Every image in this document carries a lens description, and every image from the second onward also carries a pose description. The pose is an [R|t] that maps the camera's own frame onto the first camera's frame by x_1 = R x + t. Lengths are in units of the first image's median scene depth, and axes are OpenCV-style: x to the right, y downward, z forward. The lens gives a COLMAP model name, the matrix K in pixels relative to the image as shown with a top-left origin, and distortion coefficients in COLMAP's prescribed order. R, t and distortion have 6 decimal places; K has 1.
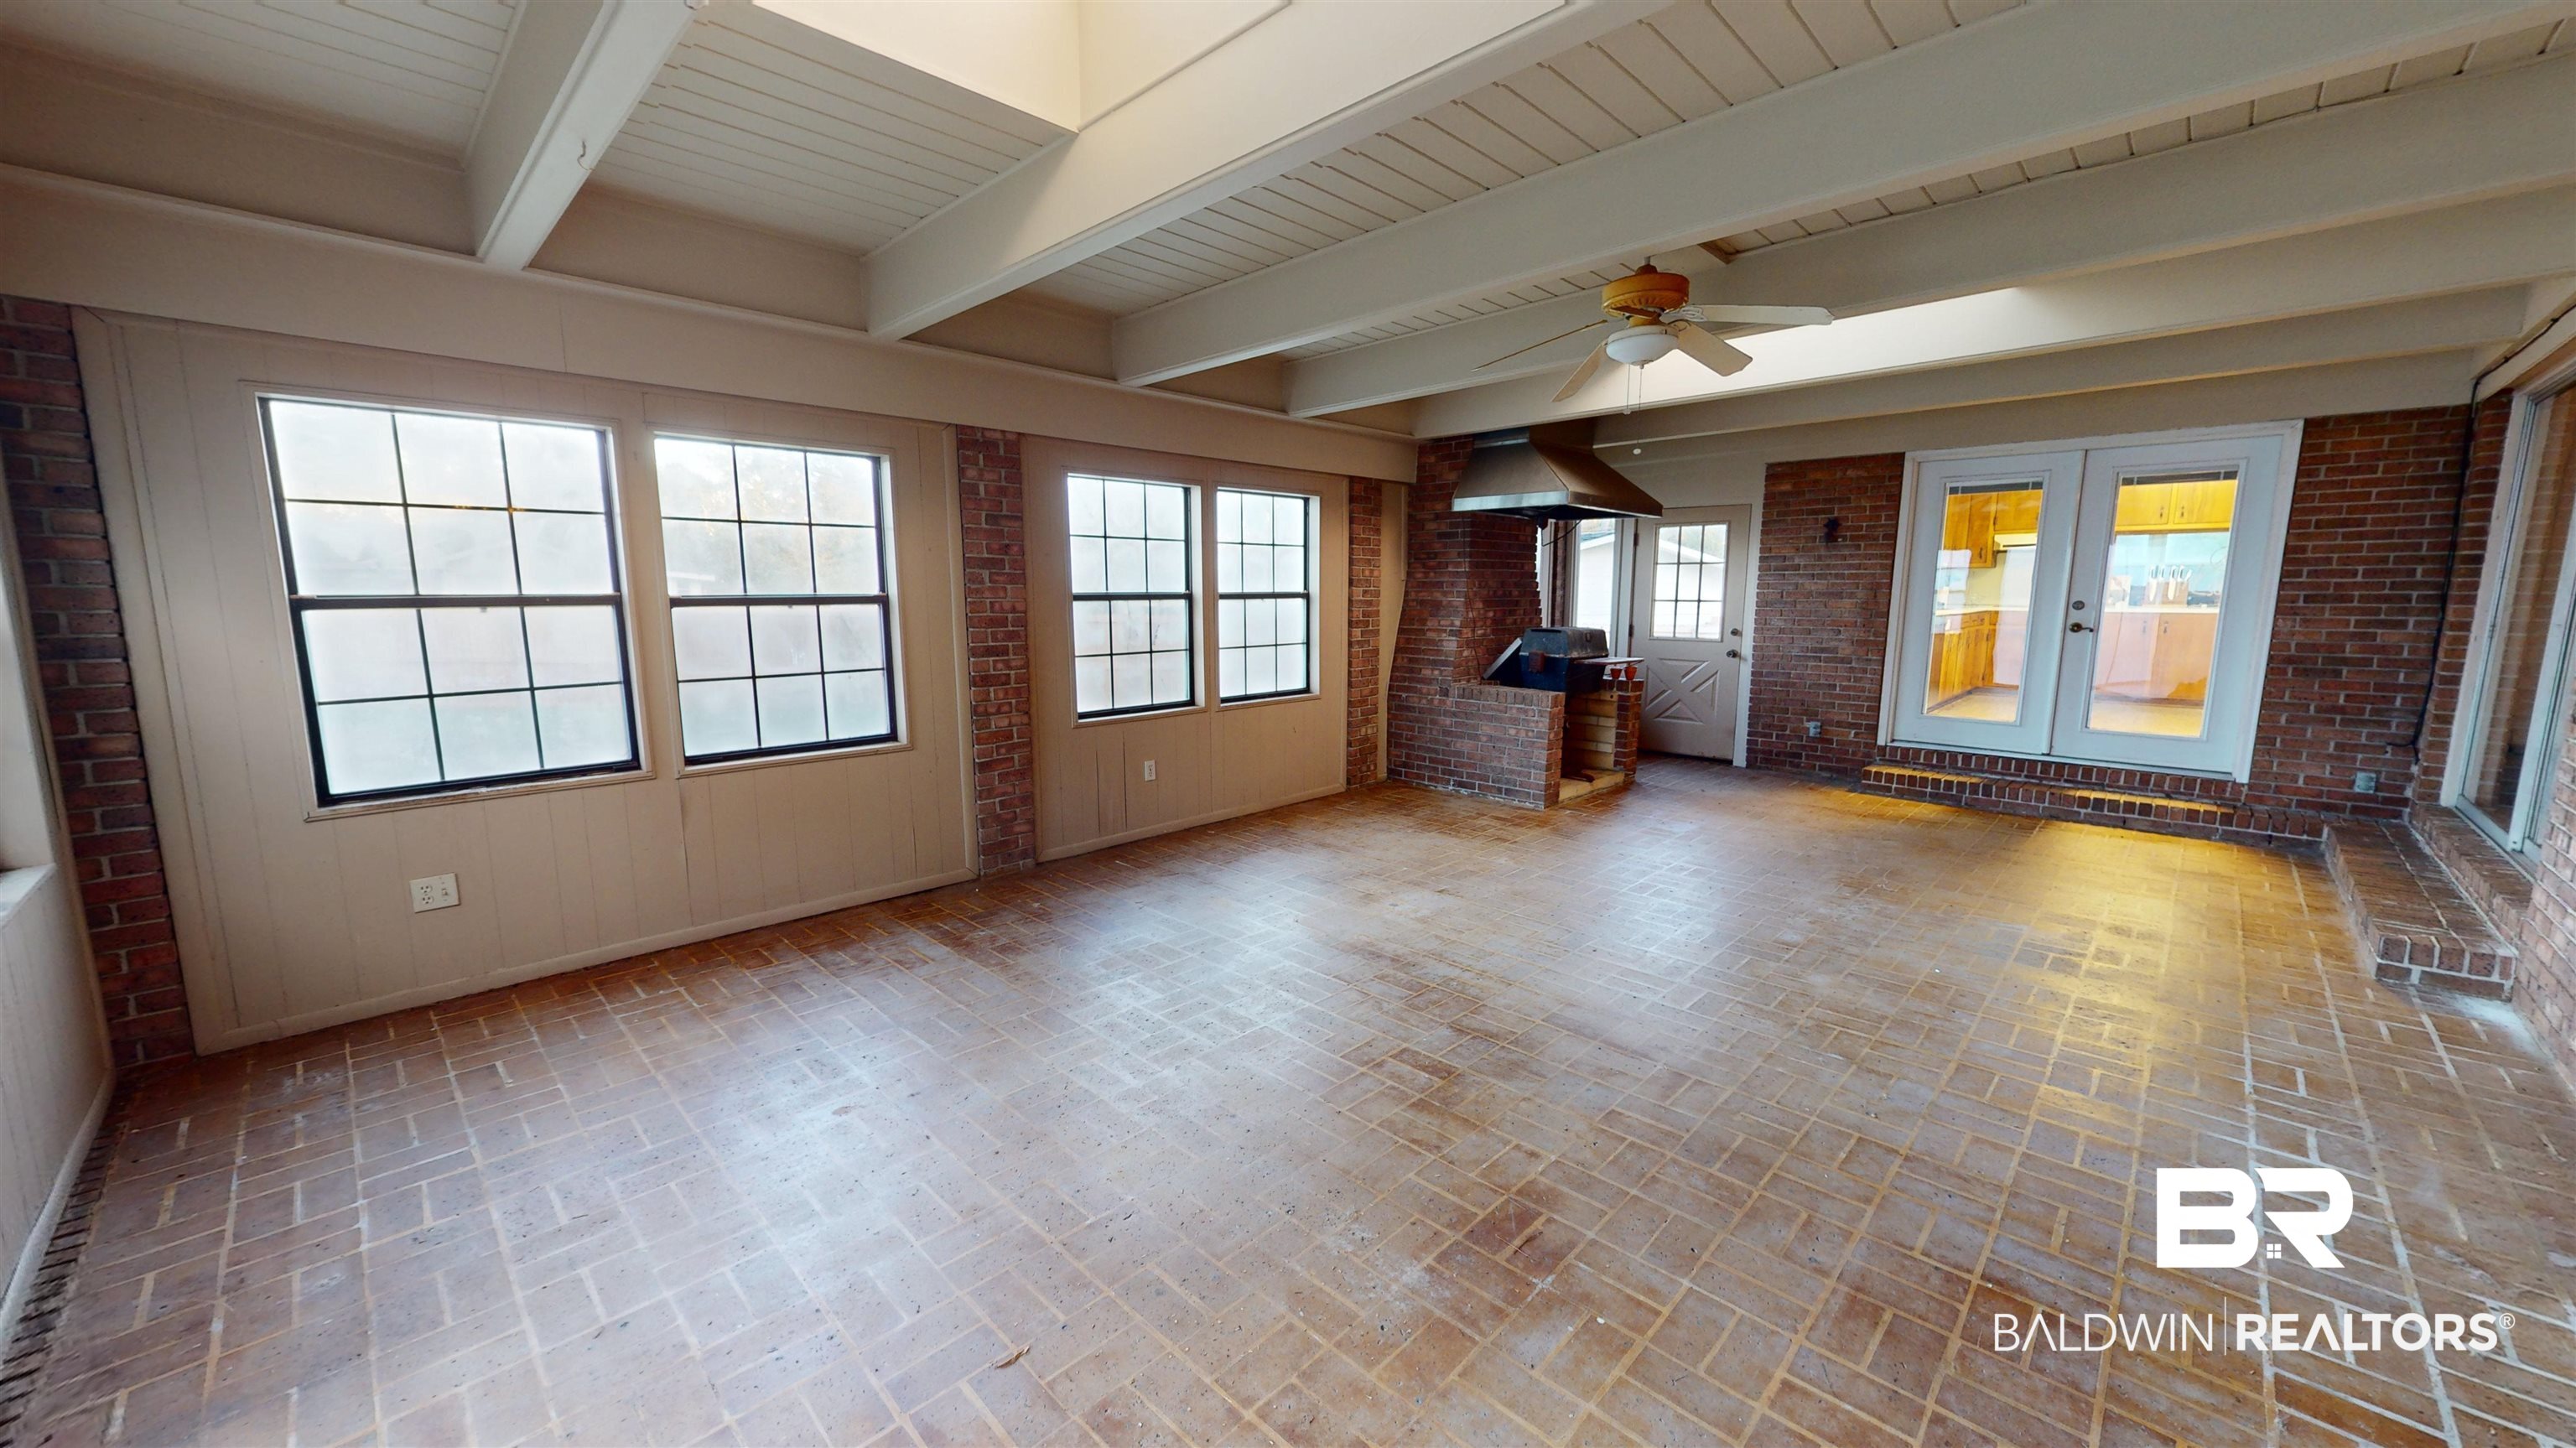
lens RADIAL K [[946.5, 0, 1290.8], [0, 946.5, 728.8], [0, 0, 1]] dist [0.000515, 0.000061]
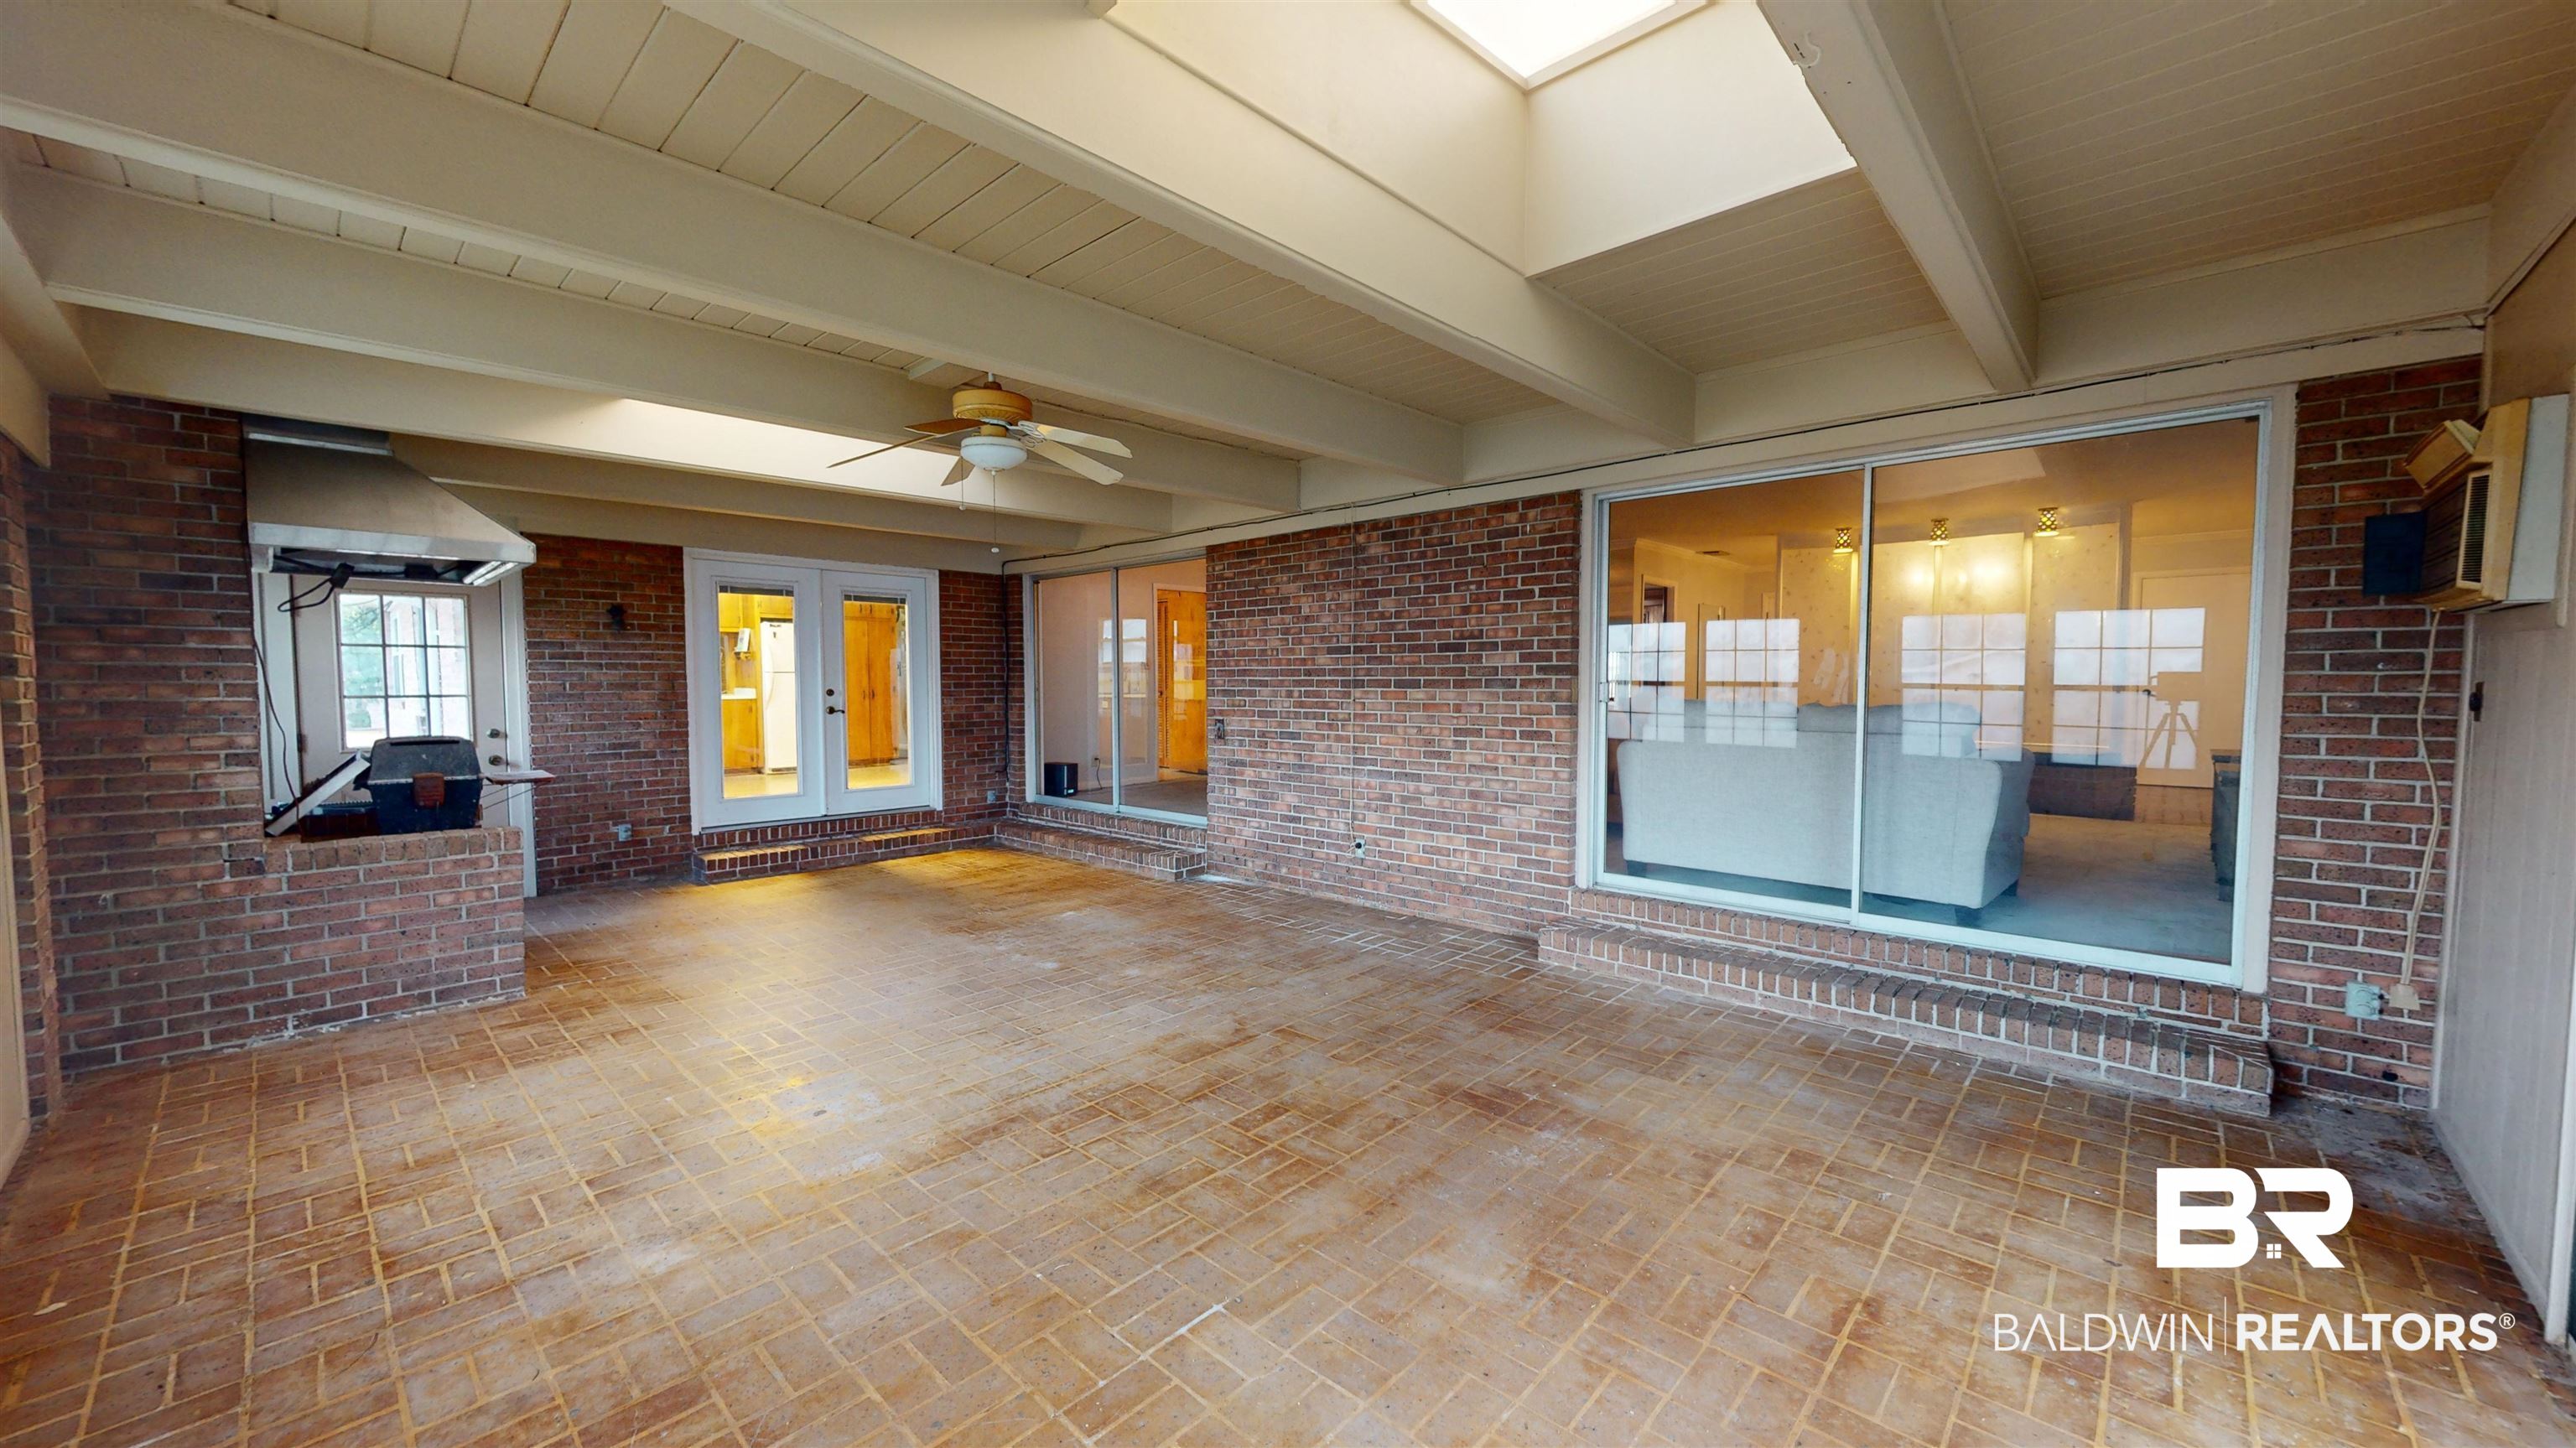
lens RADIAL K [[946.5, 0, 1284.8], [0, 946.5, 729.6], [0, 0, 1]] dist [0.000515, 0.000061]
pose [[-0.023997, -0.054357, 0.998233, -0.445124], [0.147387, 0.987417, 0.057311, -0.067928], [-0.988788, 0.148502, -0.015683, 0.452661]]
